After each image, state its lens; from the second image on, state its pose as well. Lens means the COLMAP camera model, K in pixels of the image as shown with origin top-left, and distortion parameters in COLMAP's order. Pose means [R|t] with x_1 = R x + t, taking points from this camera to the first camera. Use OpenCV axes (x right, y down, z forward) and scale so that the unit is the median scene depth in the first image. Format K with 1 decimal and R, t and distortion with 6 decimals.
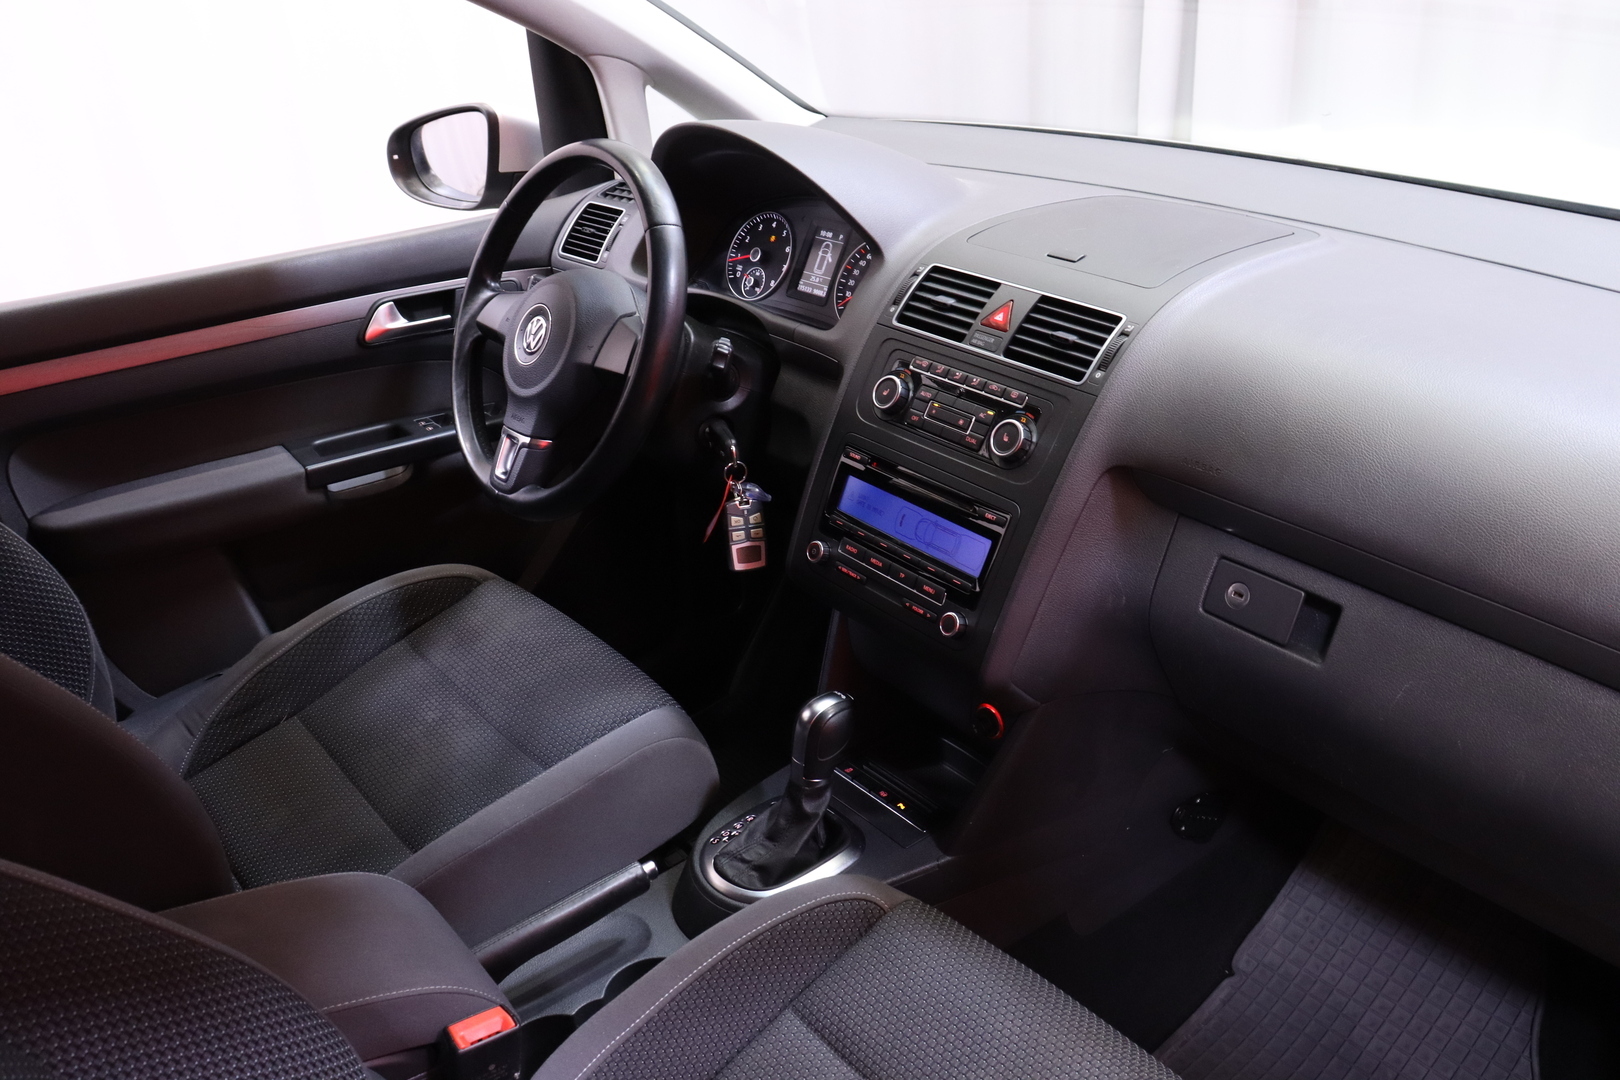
lens RADIAL K [[1310.5, 0, 810.0], [0, 1310.5, 540.0], [0, 0, 1]] dist [-0.183745, 0.149627]
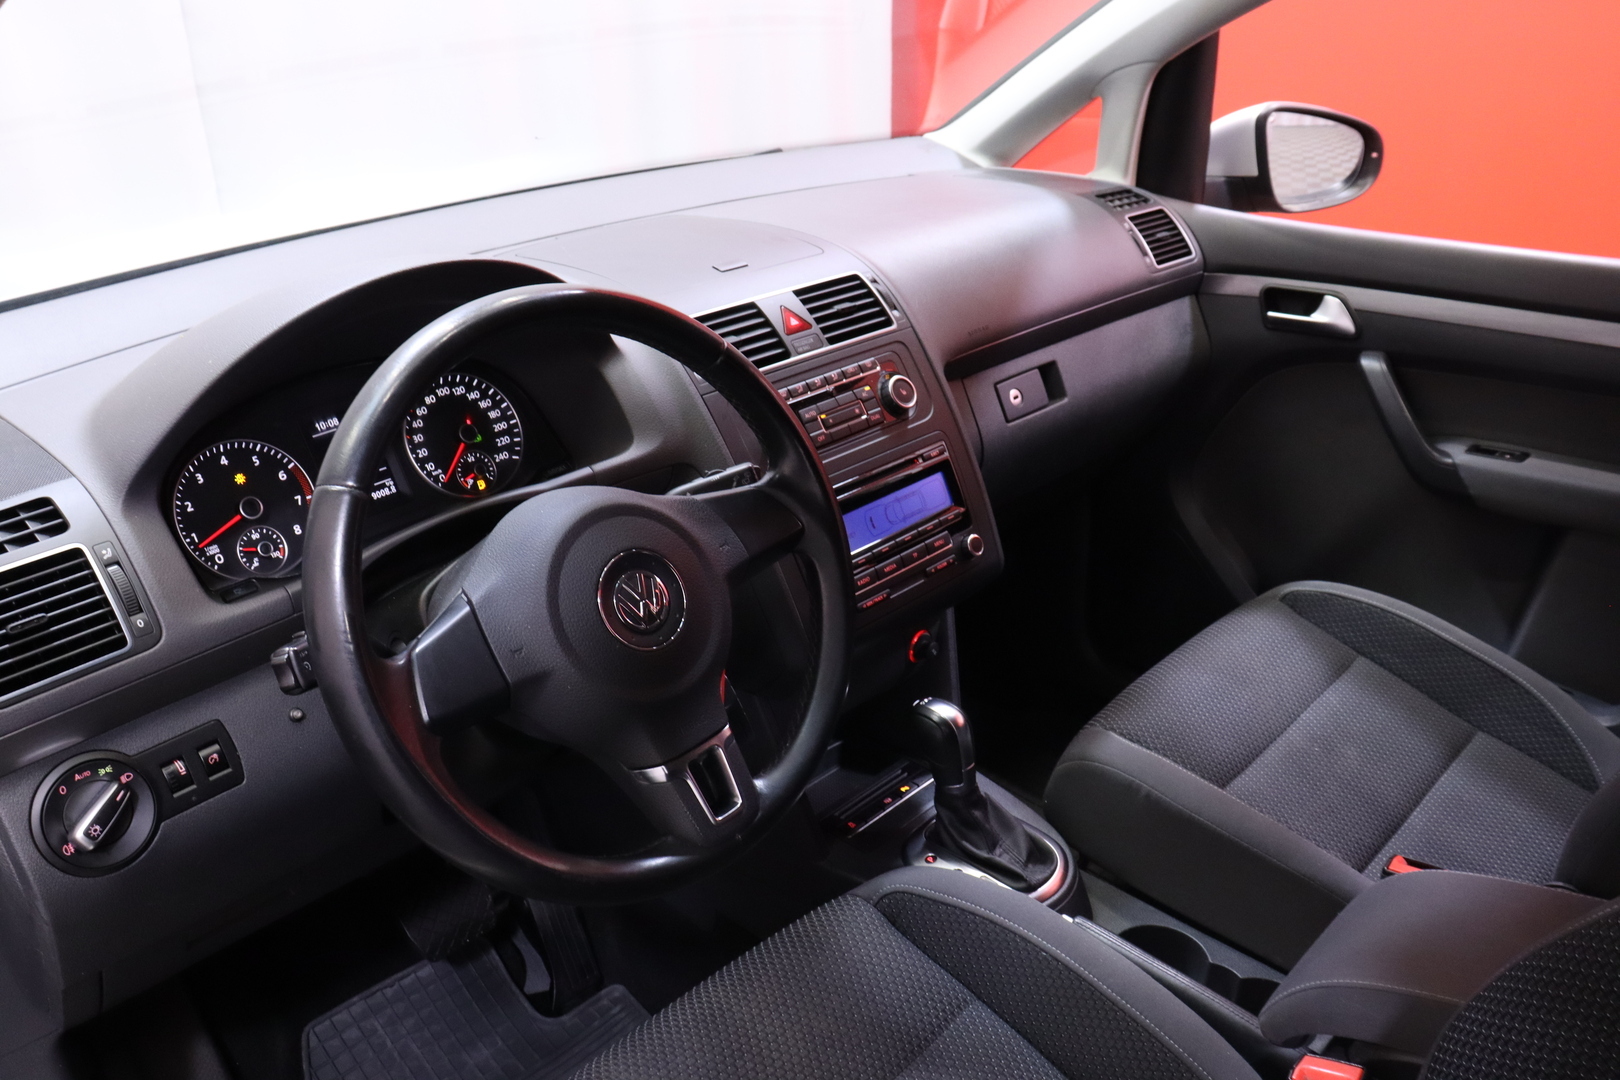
lens RADIAL K [[1310.5, 0, 810.0], [0, 1310.5, 540.0], [0, 0, 1]] dist [-0.183745, 0.149627]
pose [[-0.123753, -0.379214, 0.916996, -0.883364], [0.476299, 0.787989, 0.390143, -0.435042], [-0.870531, 0.485046, 0.083103, 0.982773]]
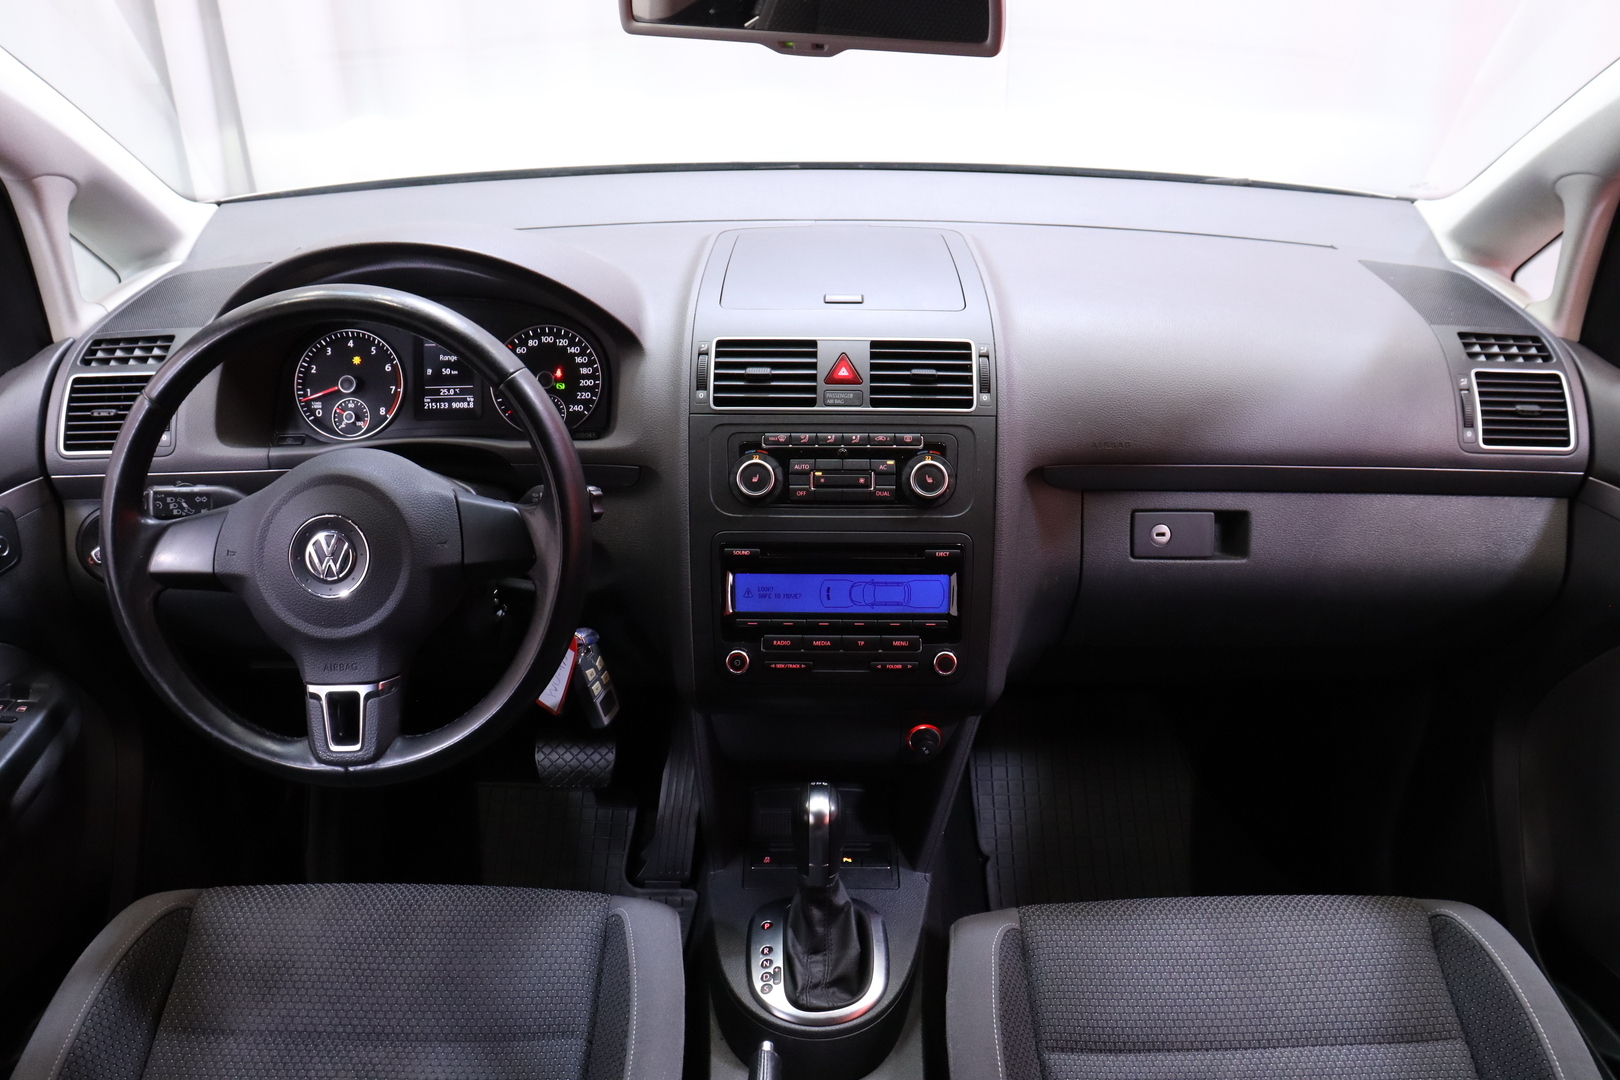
lens RADIAL K [[1310.5, 0, 810.0], [0, 1310.5, 540.0], [0, 0, 1]] dist [-0.183745, 0.149627]
pose [[0.628171, -0.342767, 0.698507, -0.630005], [0.325730, 0.931133, 0.163989, -0.224685], [-0.706612, 0.124511, 0.696560, 0.319216]]
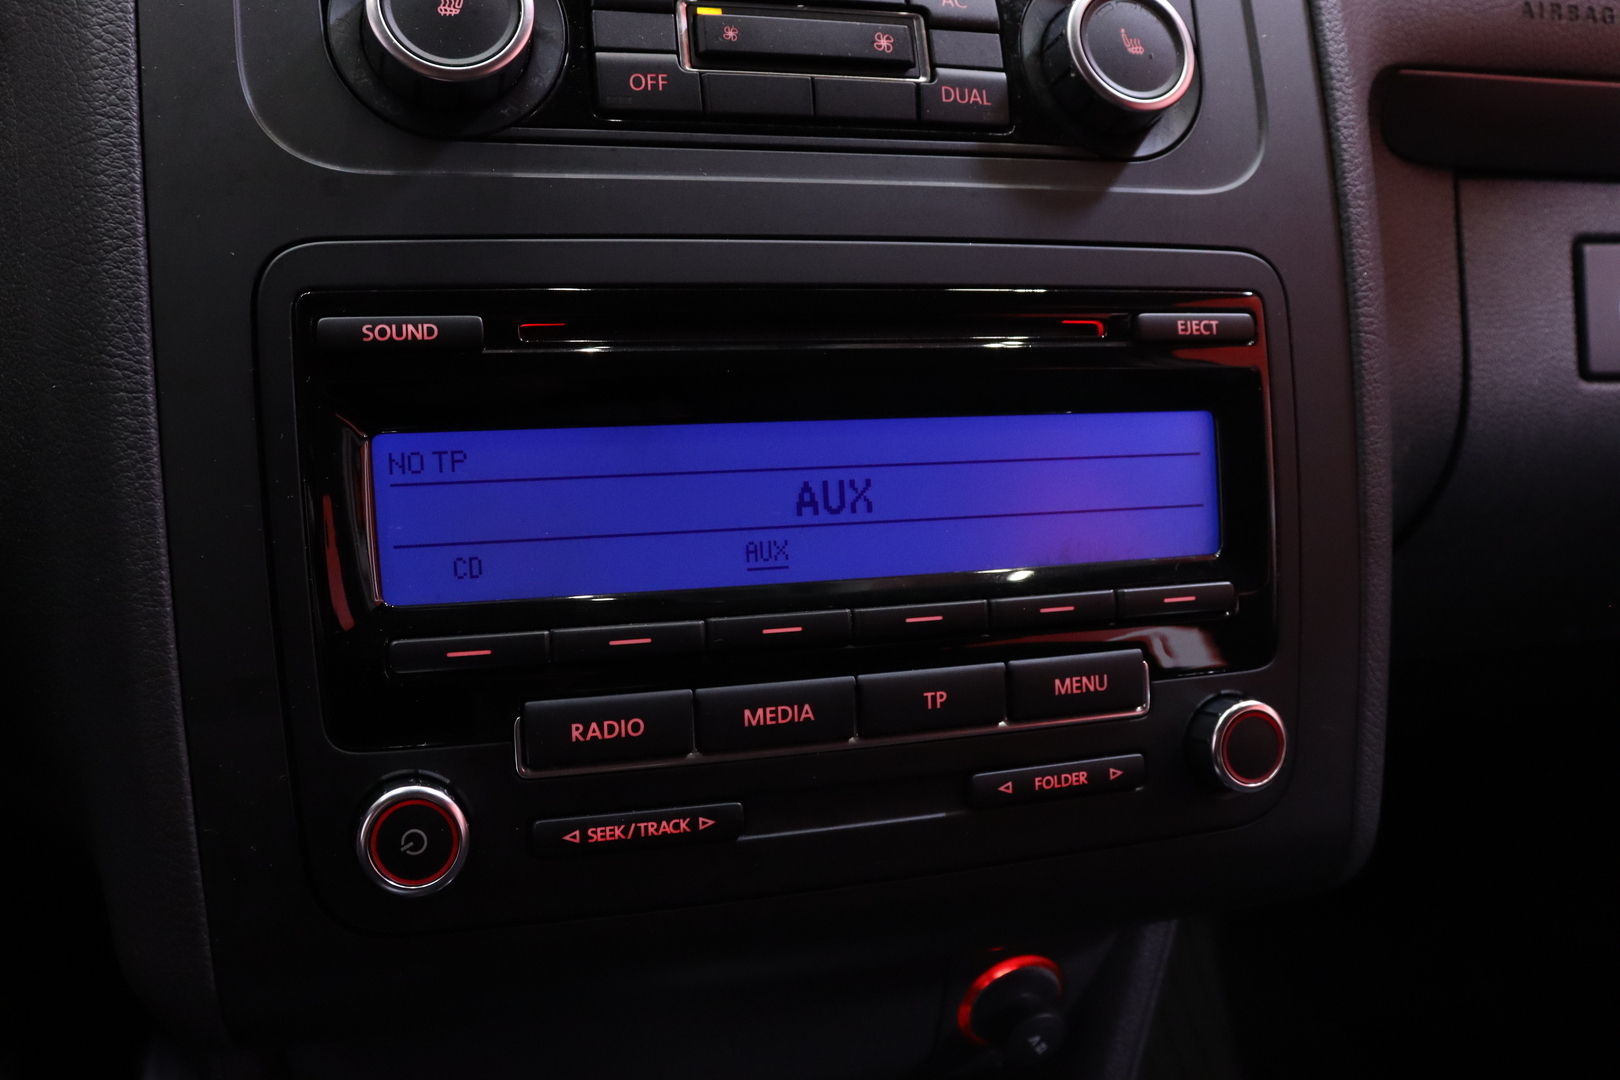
lens RADIAL K [[1506.3, 0, 810.0], [0, 1506.3, 540.0], [0, 0, 1]] dist [-0.236156, 0.158248]
pose [[0.344675, -0.336949, 0.876165, -0.169315], [0.324529, 0.918579, 0.225594, -0.069622], [-0.880841, 0.206584, 0.425961, 0.899172]]
